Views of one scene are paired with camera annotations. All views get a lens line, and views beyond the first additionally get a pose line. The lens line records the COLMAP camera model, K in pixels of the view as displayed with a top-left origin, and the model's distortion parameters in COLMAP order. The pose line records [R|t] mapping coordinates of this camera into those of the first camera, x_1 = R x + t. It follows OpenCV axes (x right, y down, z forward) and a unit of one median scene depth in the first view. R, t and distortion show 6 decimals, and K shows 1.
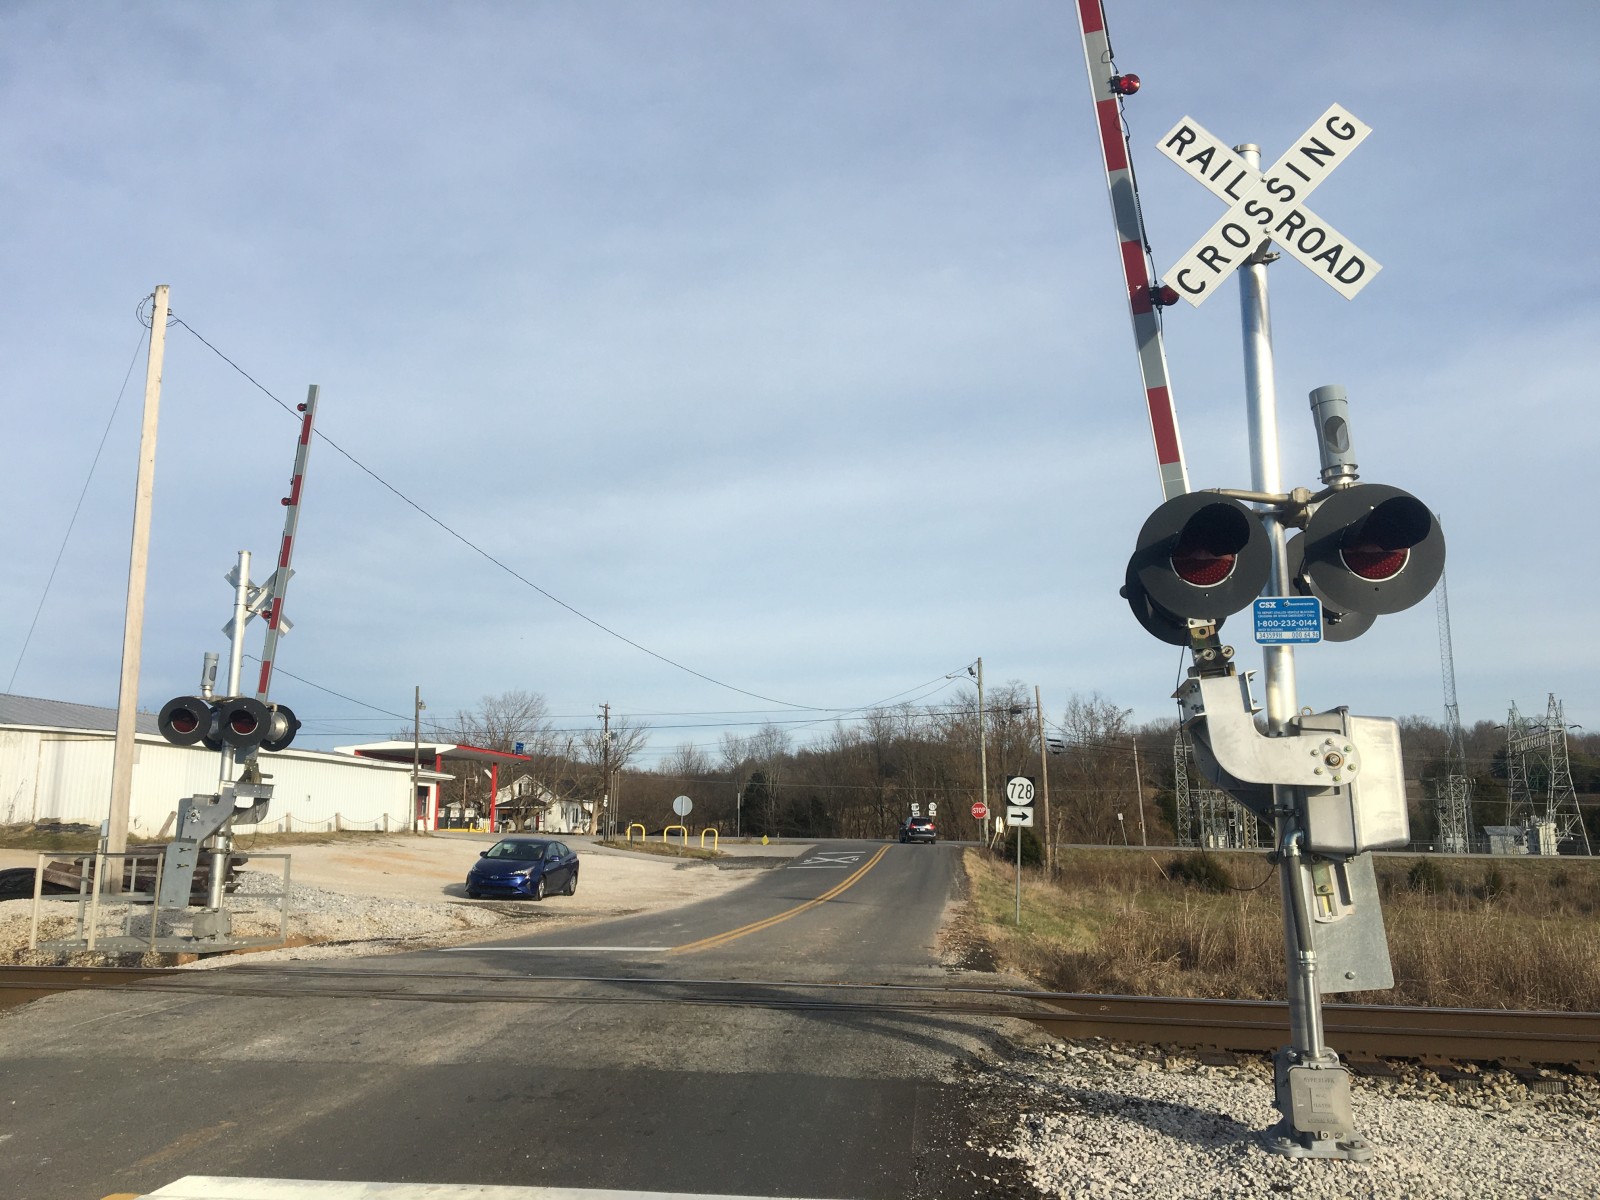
lens RADIAL K [[1352.1, 0, 785.5], [0, 1352.1, 610.5], [0, 0, 1]] dist [0.085014, -0.143617]
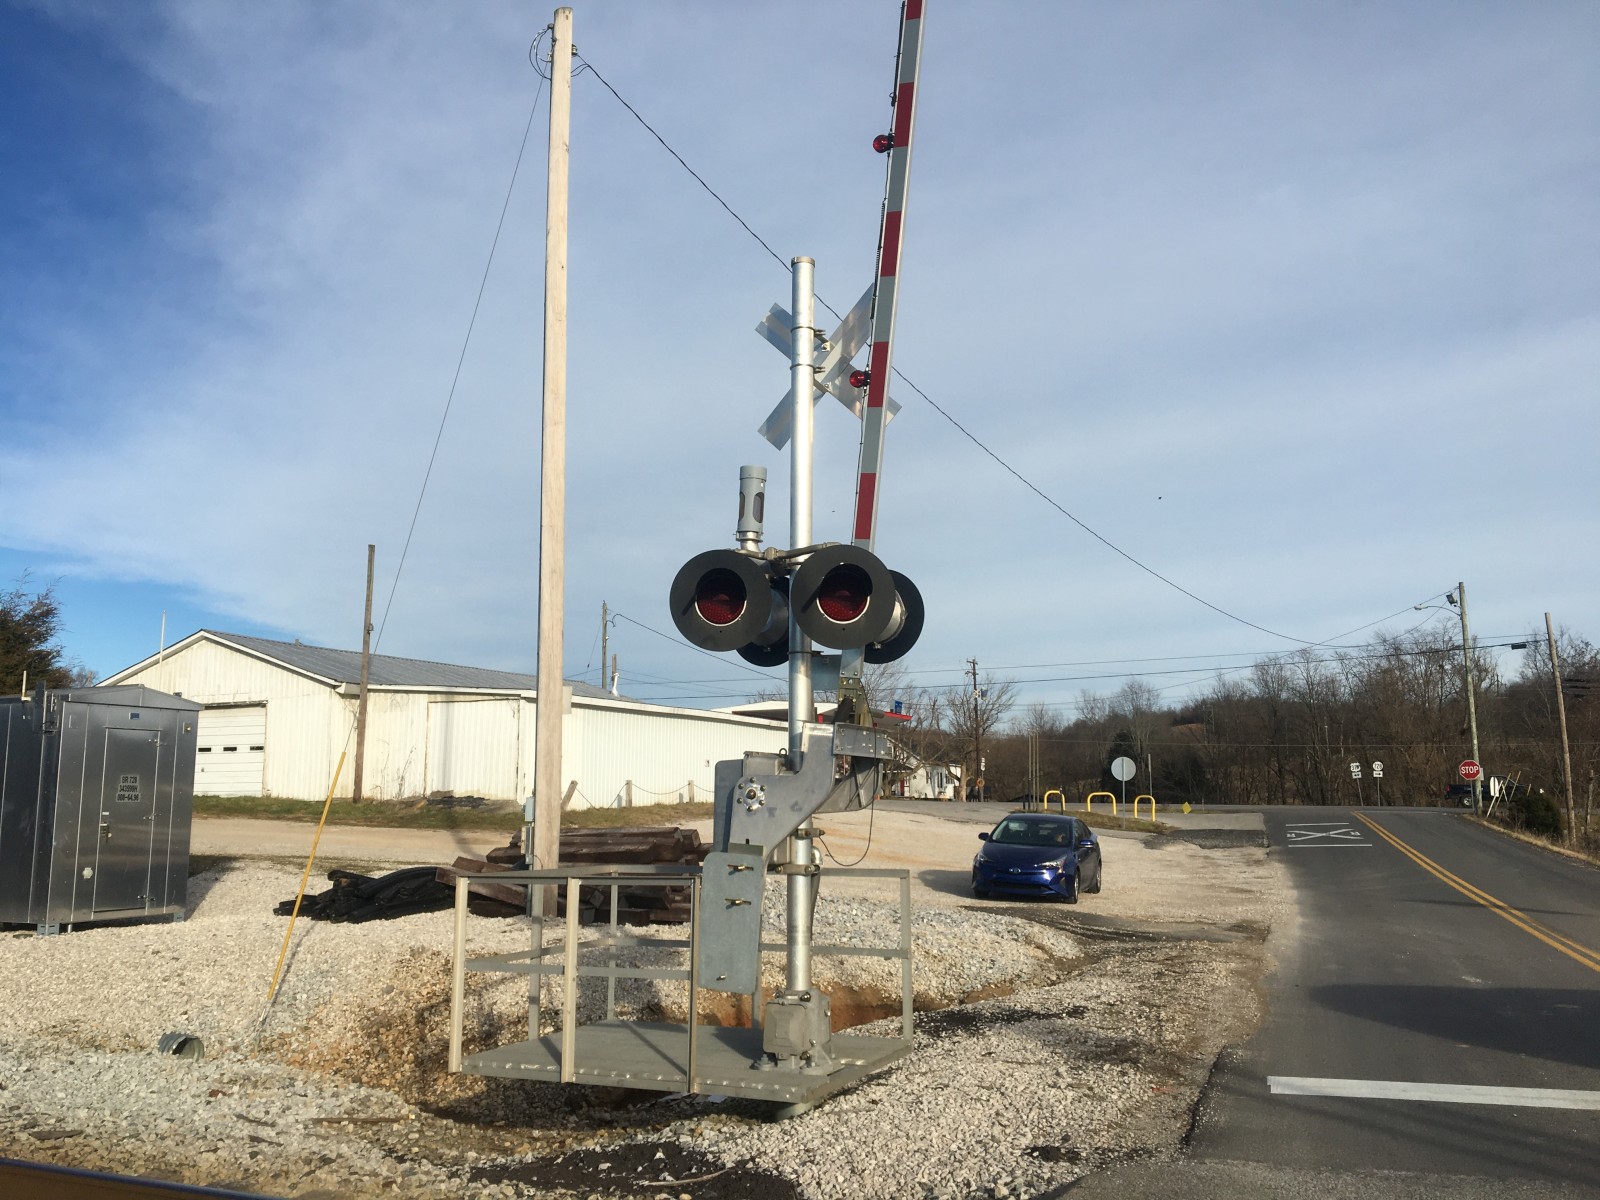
lens RADIAL K [[1352.1, 0, 775.2], [0, 1352.1, 595.7], [0, 0, 1]] dist [0.085014, -0.143617]
pose [[0.970244, -0.045117, -0.237887, -0.157913], [0.048821, 0.998760, 0.009698, 0.038813], [0.237155, -0.021024, 0.971244, 0.278297]]
